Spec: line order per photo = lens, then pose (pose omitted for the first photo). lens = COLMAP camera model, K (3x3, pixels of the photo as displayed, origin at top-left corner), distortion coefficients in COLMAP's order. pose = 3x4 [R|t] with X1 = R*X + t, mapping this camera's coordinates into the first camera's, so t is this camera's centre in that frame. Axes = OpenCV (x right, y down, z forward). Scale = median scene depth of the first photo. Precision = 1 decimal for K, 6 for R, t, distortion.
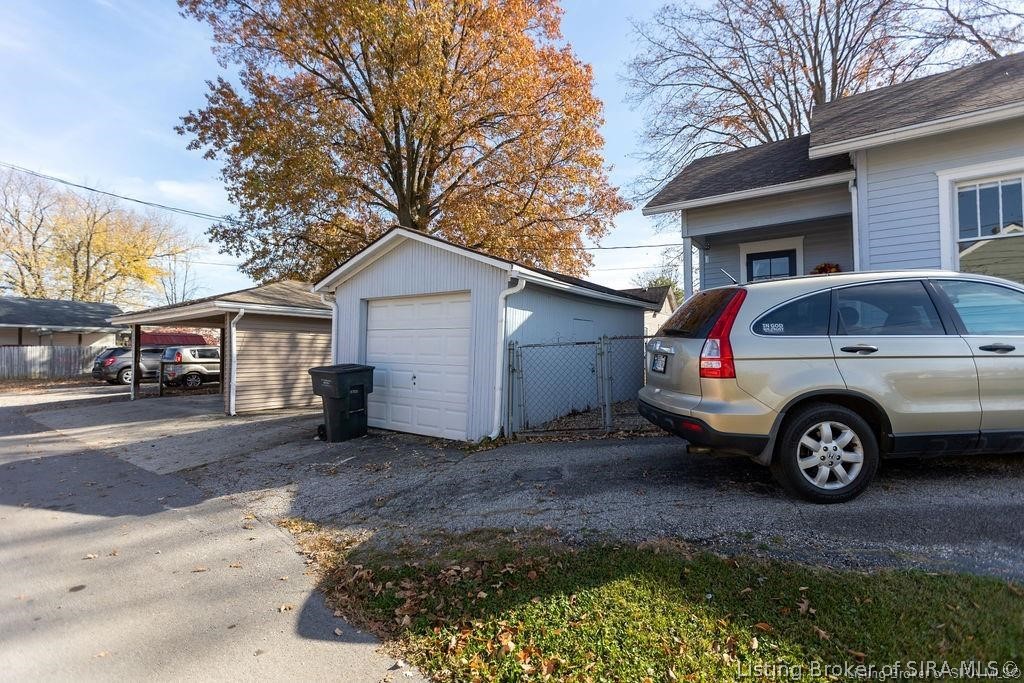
lens RADIAL K [[461.4, 0, 512.5], [0, 461.4, 344.2], [0, 0, 1]] dist [0.011223, -0.004078]
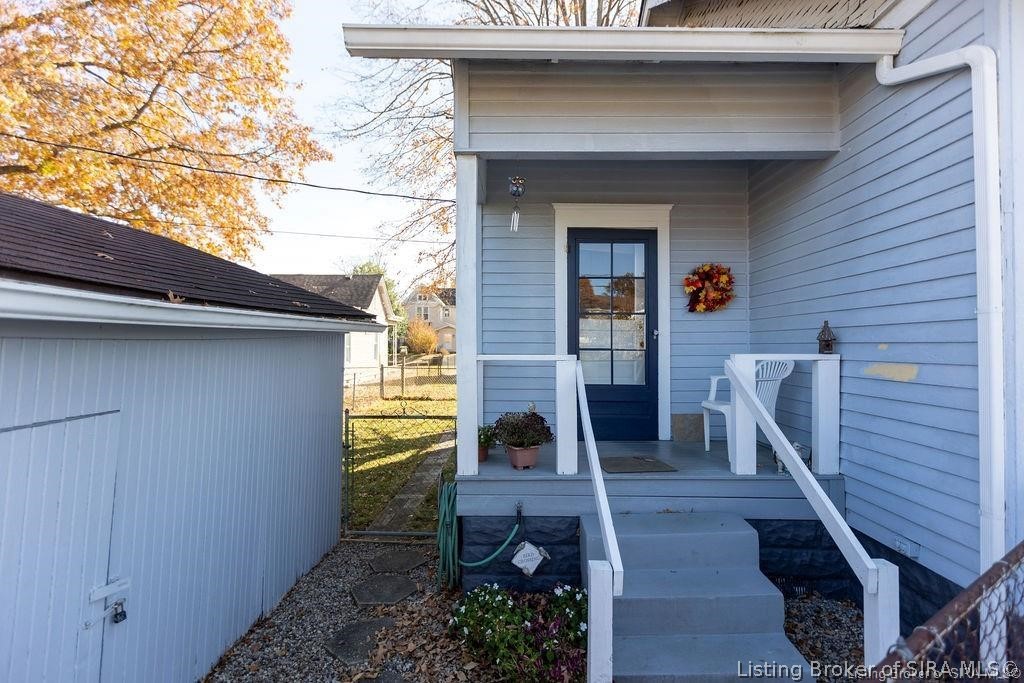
lens RADIAL K [[523.0, 0, 514.4], [0, 523.0, 337.2], [0, 0, 1]] dist [0.005068, 0.000299]
pose [[0.831179, 0.022188, 0.555561, 0.054942], [-0.020405, 0.999748, -0.009401, -0.025375], [-0.555630, -0.003522, 0.831422, 0.193314]]
